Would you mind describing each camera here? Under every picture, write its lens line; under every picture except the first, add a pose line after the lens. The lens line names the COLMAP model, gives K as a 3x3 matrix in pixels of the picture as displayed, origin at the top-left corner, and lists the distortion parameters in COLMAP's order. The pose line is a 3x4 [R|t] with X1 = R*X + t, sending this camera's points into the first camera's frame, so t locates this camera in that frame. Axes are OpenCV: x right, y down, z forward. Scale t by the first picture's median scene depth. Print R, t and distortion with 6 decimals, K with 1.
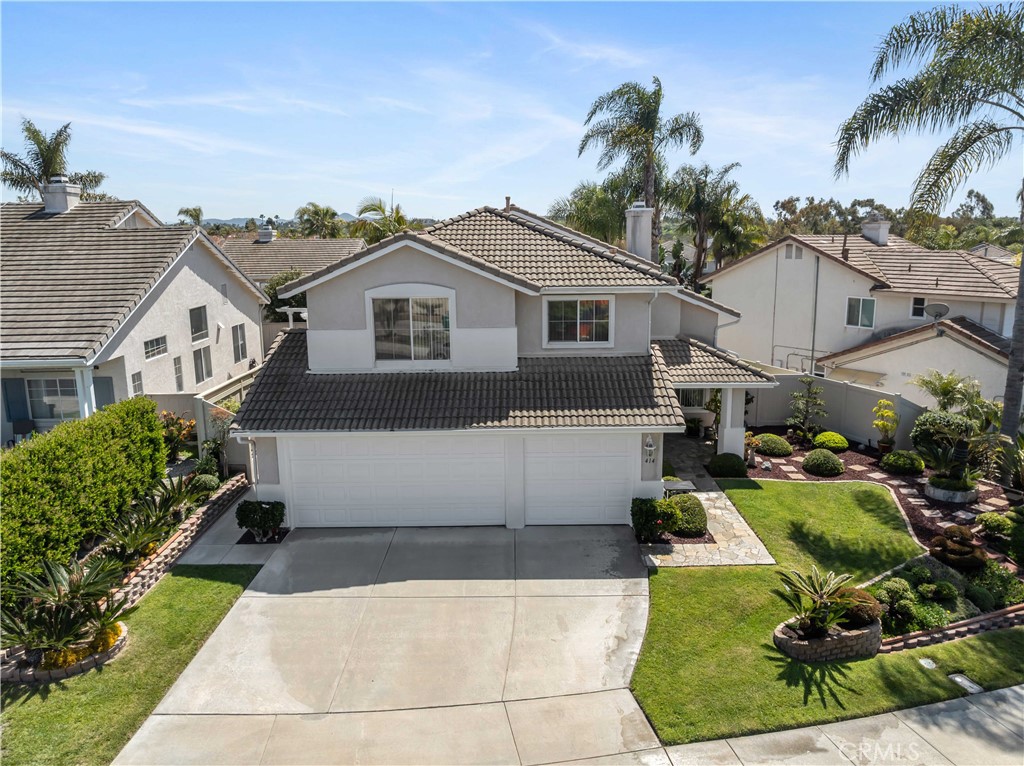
lens RADIAL K [[732.1, 0, 515.9], [0, 732.1, 379.8], [0, 0, 1]] dist [-0.069576, 0.035233]
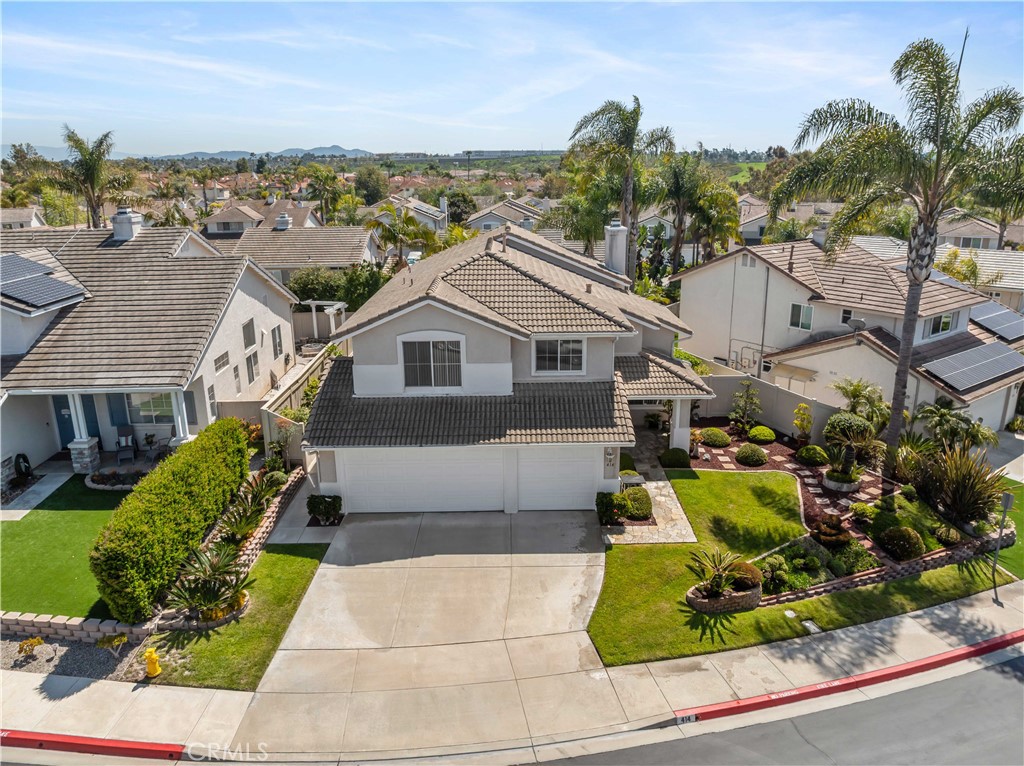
lens RADIAL K [[732.1, 0, 515.2], [0, 732.1, 383.2], [0, 0, 1]] dist [-0.069576, 0.035233]
pose [[0.999971, -0.001452, 0.007443, -0.002896], [0.000750, 0.995622, 0.093464, -0.161639], [-0.007546, -0.093456, 0.995595, -0.325257]]
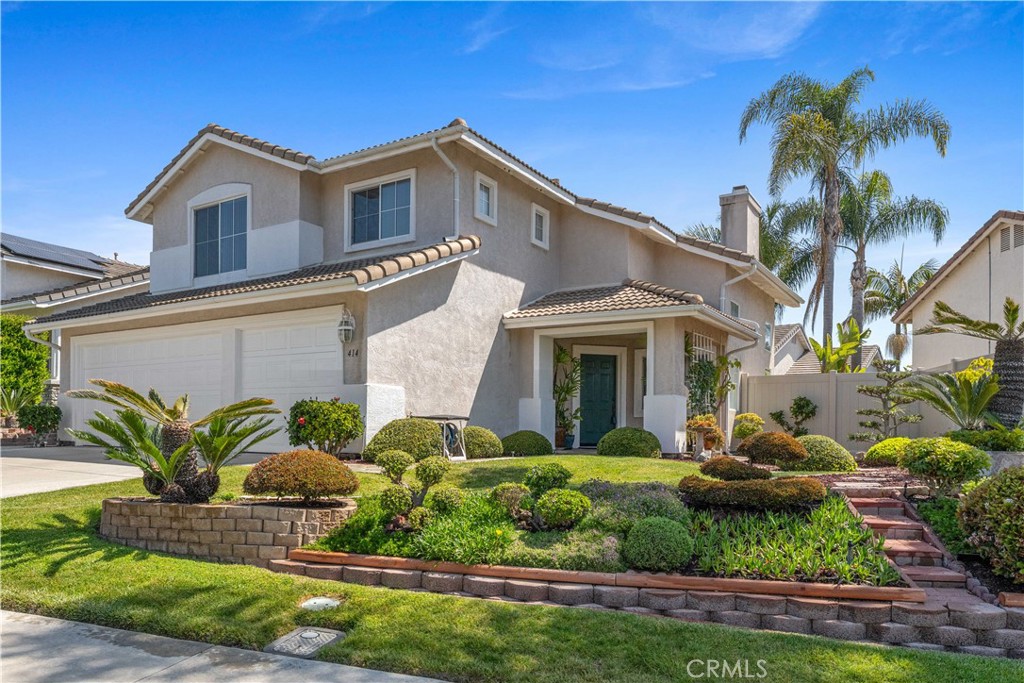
lens RADIAL K [[722.1, 0, 510.3], [0, 722.1, 431.0], [0, 0, 1]] dist [-0.028158, -0.001524]
pose [[0.842474, 0.021064, -0.538326, 0.642609], [-0.128802, 0.978132, -0.163302, 0.262178], [0.523114, 0.206915, 0.826764, 0.523759]]
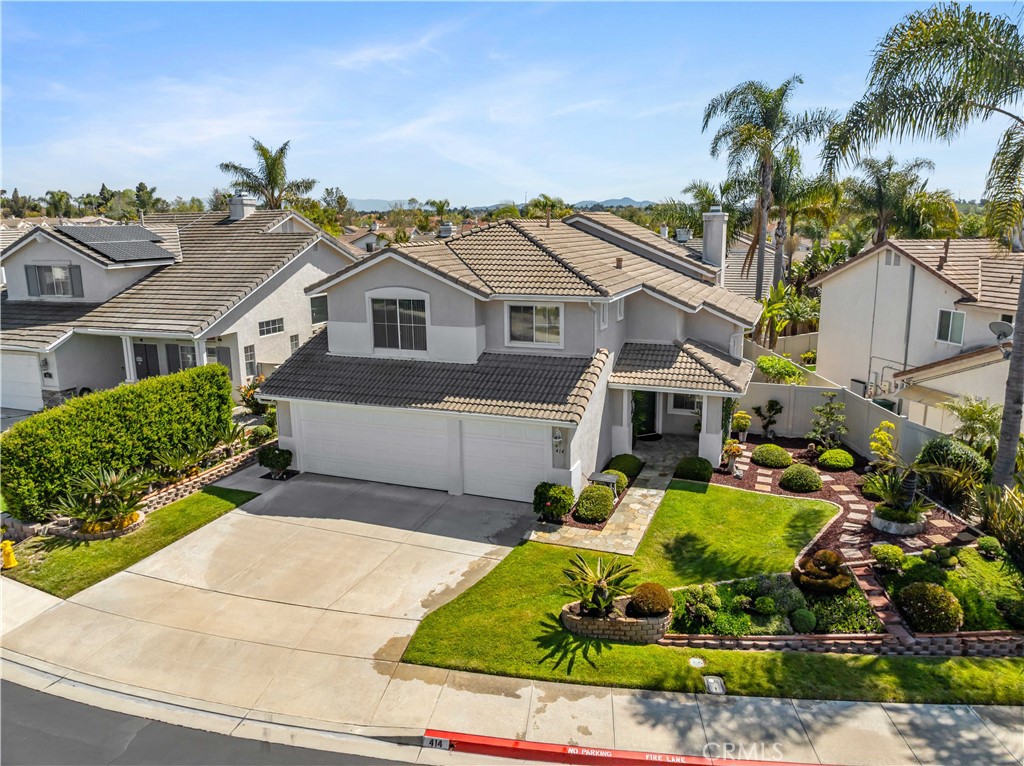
lens RADIAL K [[732.1, 0, 514.5], [0, 732.1, 380.9], [0, 0, 1]] dist [-0.069576, 0.035233]
pose [[0.928512, 0.077572, -0.363109, 0.503791], [-0.069512, 0.996959, 0.035233, -0.031489], [0.364738, -0.007474, 0.931080, -0.078010]]
